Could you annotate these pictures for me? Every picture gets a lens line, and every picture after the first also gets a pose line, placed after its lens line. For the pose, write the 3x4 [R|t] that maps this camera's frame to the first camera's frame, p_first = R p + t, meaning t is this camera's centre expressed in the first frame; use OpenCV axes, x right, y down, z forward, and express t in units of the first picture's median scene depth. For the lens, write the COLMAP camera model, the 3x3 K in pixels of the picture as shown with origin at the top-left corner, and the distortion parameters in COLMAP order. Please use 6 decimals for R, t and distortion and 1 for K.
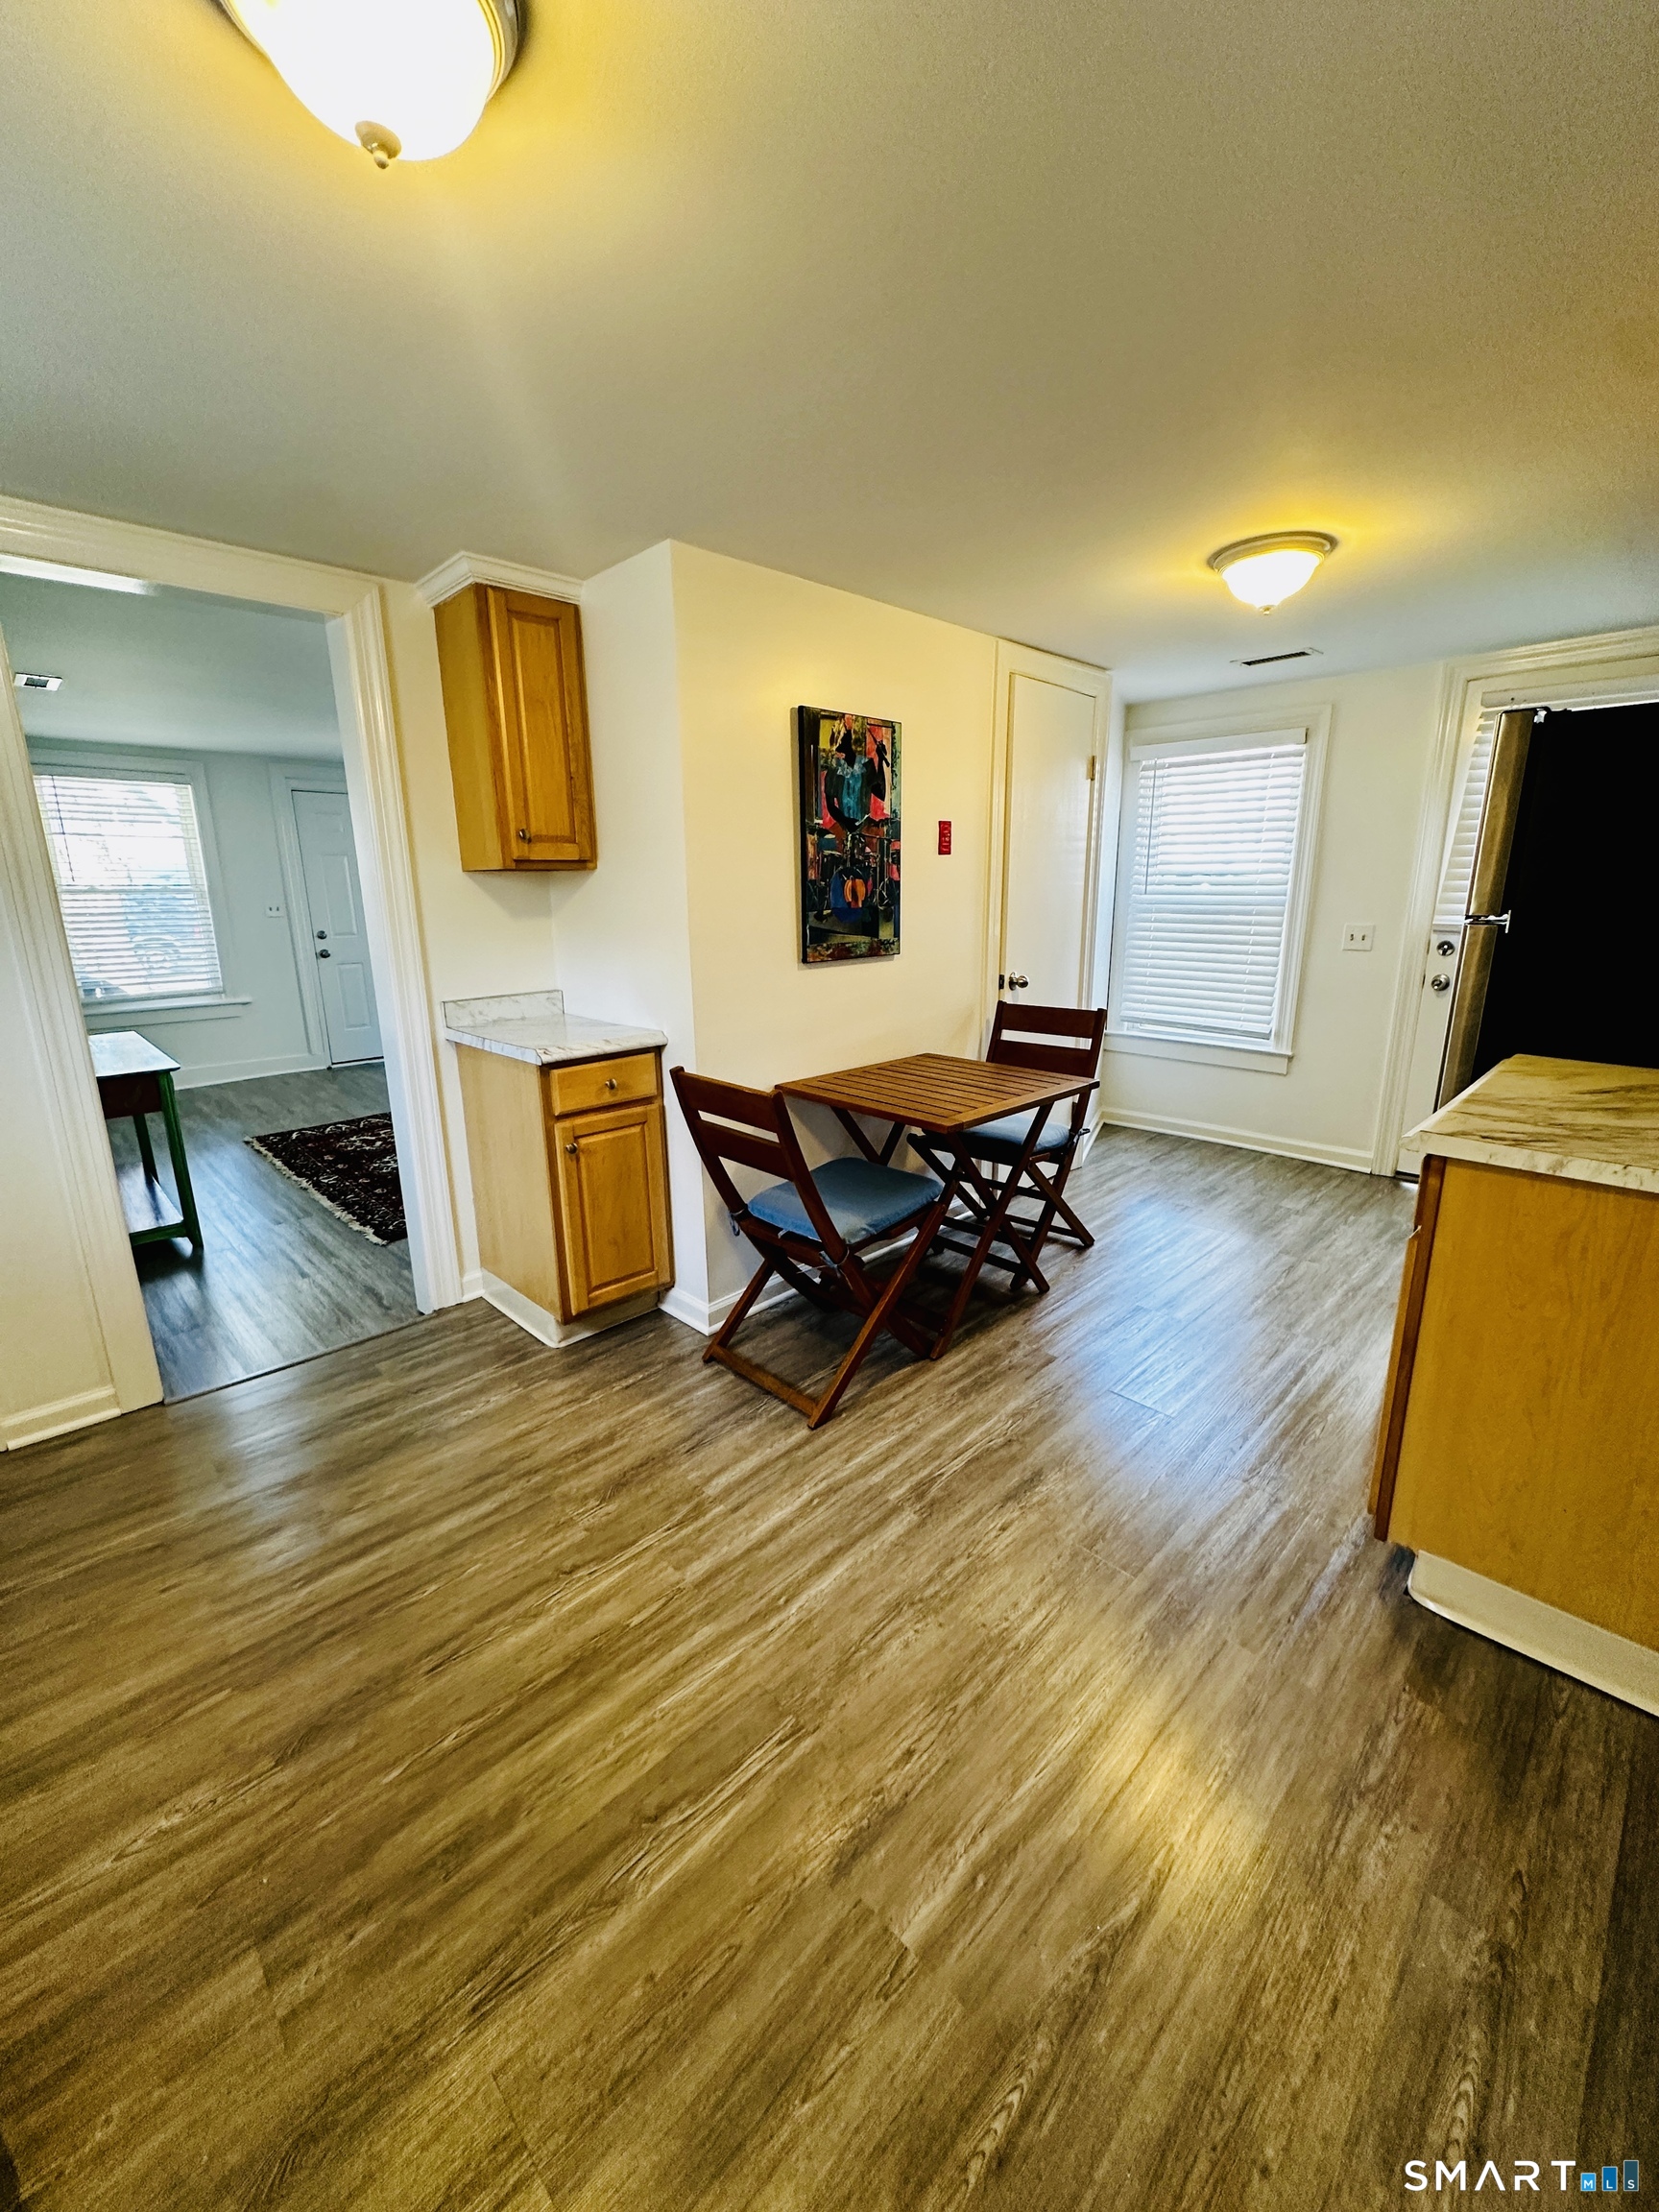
lens RADIAL K [[883.4, 0, 831.6], [0, 883.4, 1107.0], [0, 0, 1]] dist [-0.002772, 0.000670]
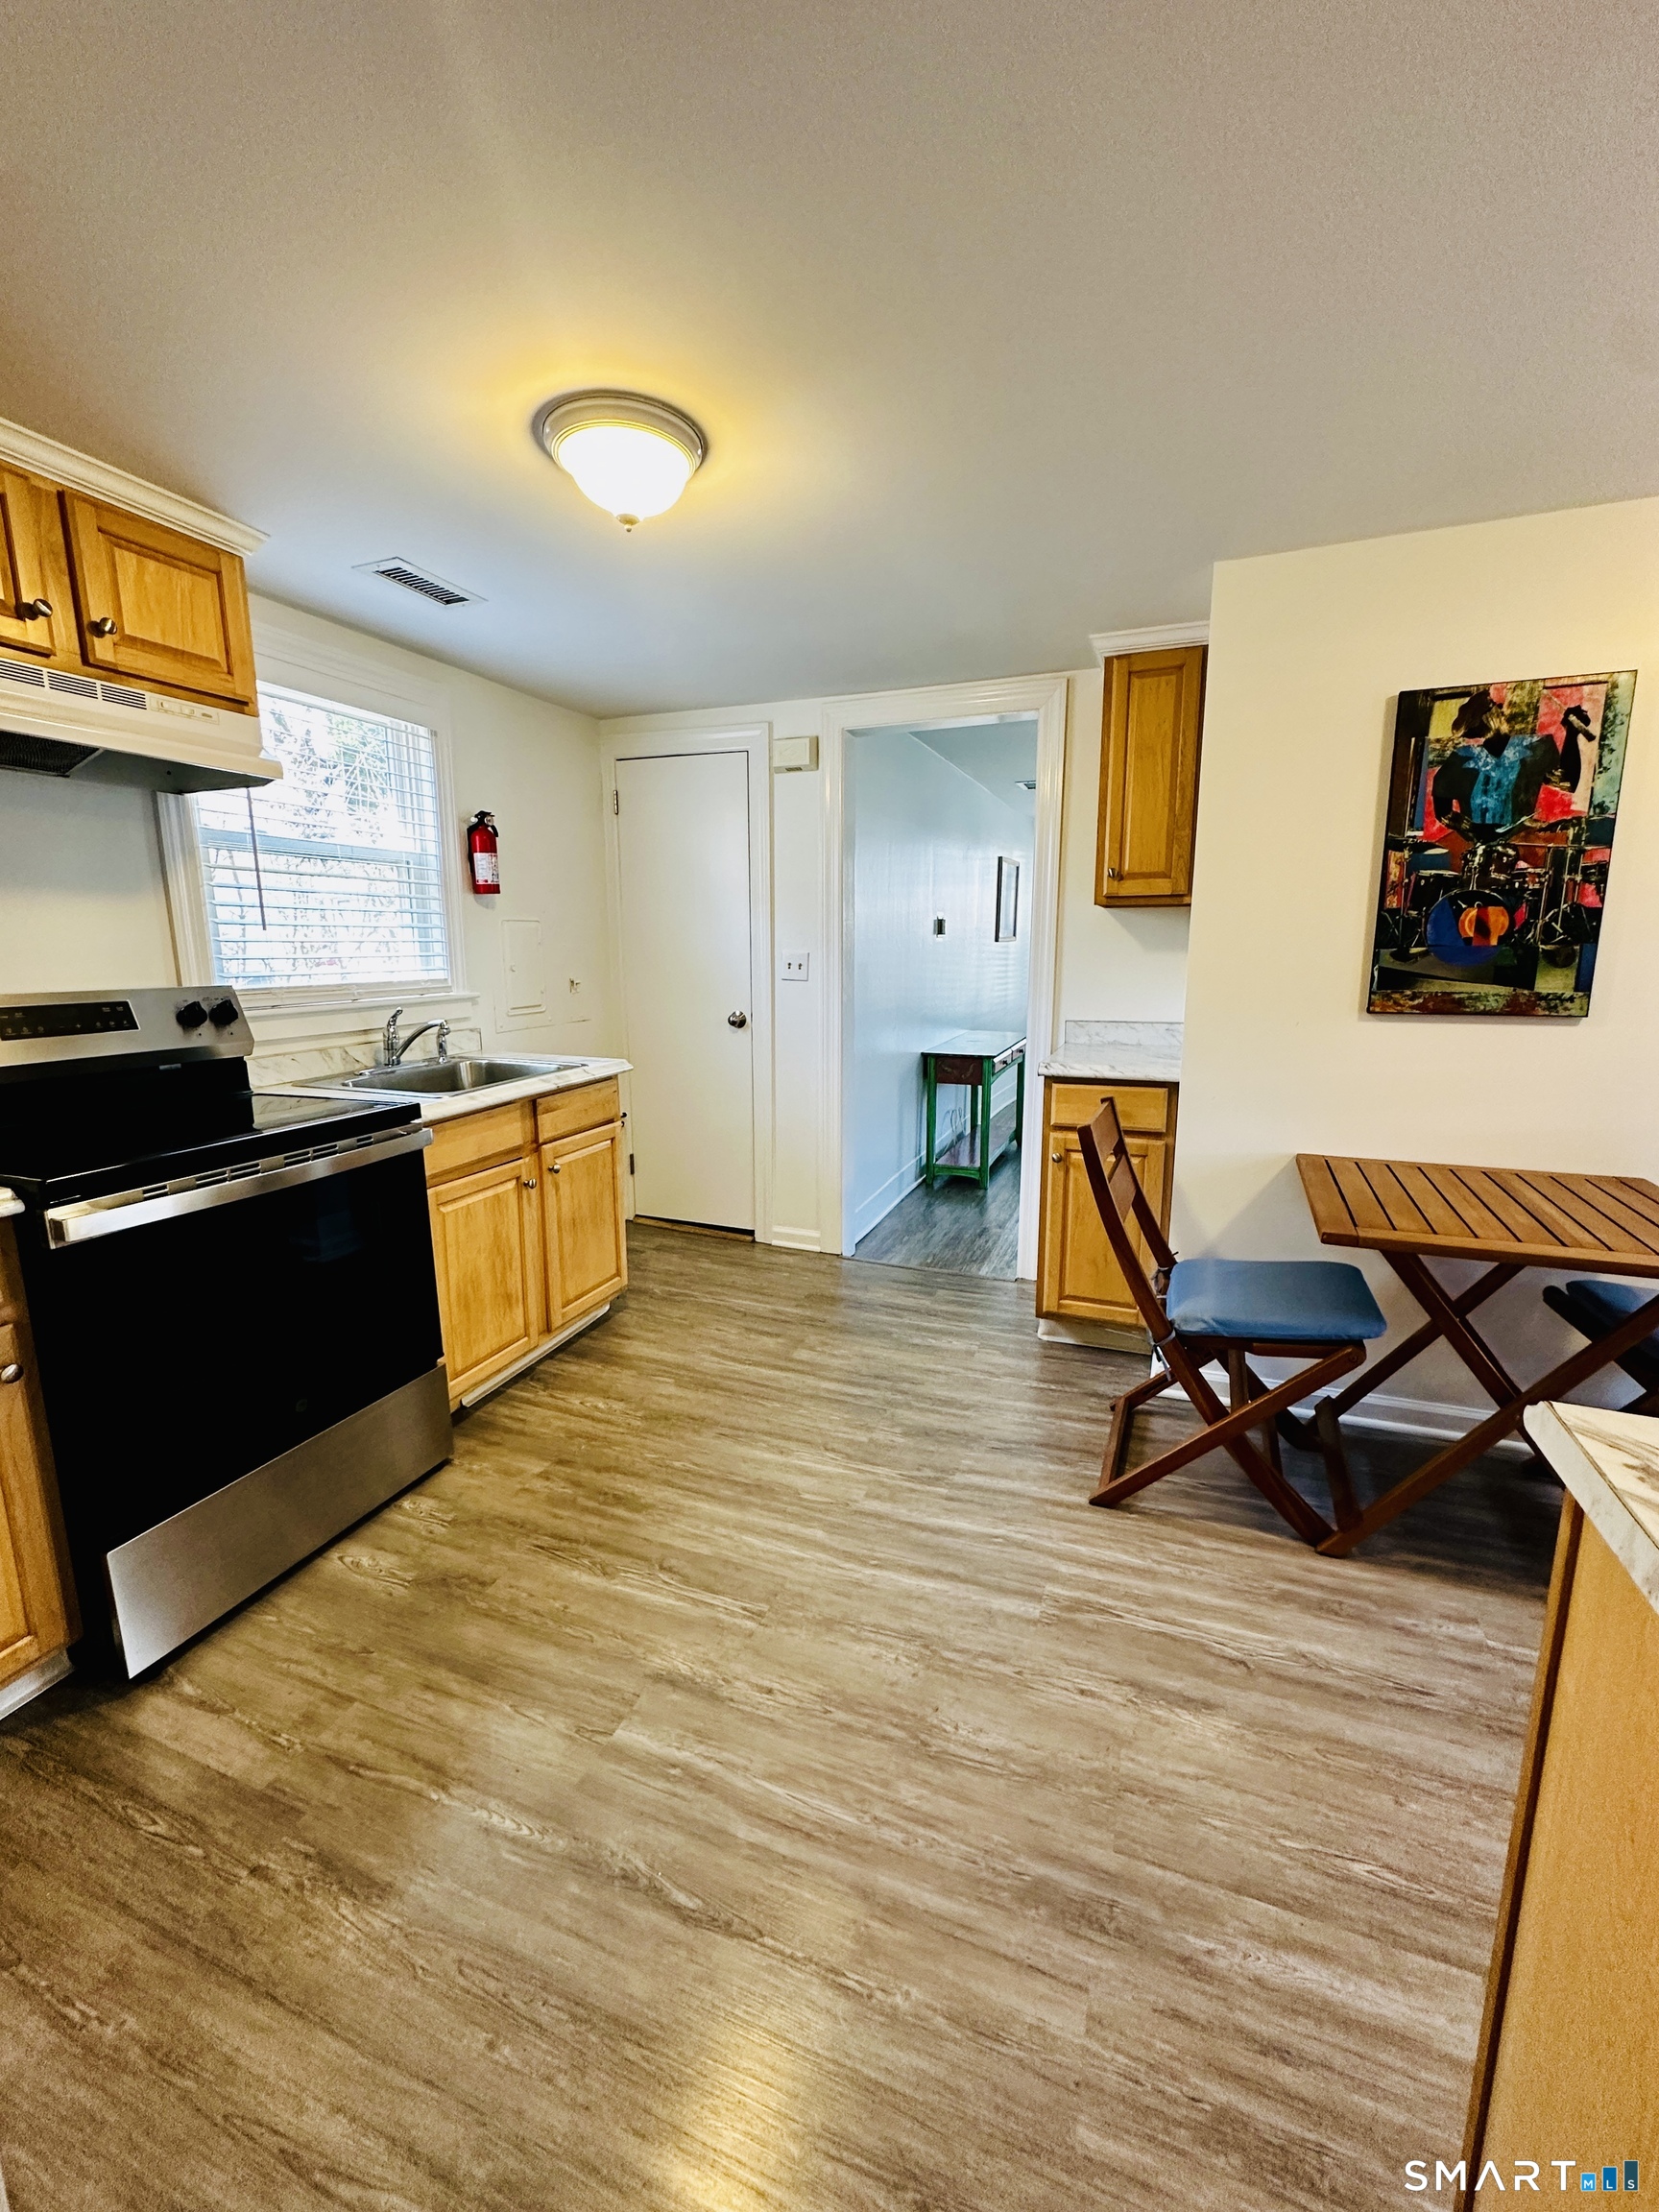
lens RADIAL K [[883.4, 0, 832.7], [0, 883.4, 1107.7], [0, 0, 1]] dist [-0.002772, 0.000670]
pose [[0.409039, 0.177366, -0.895114, 0.599285], [-0.221477, 0.970894, 0.091174, -0.055262], [0.885232, 0.160953, 0.436416, 0.291670]]
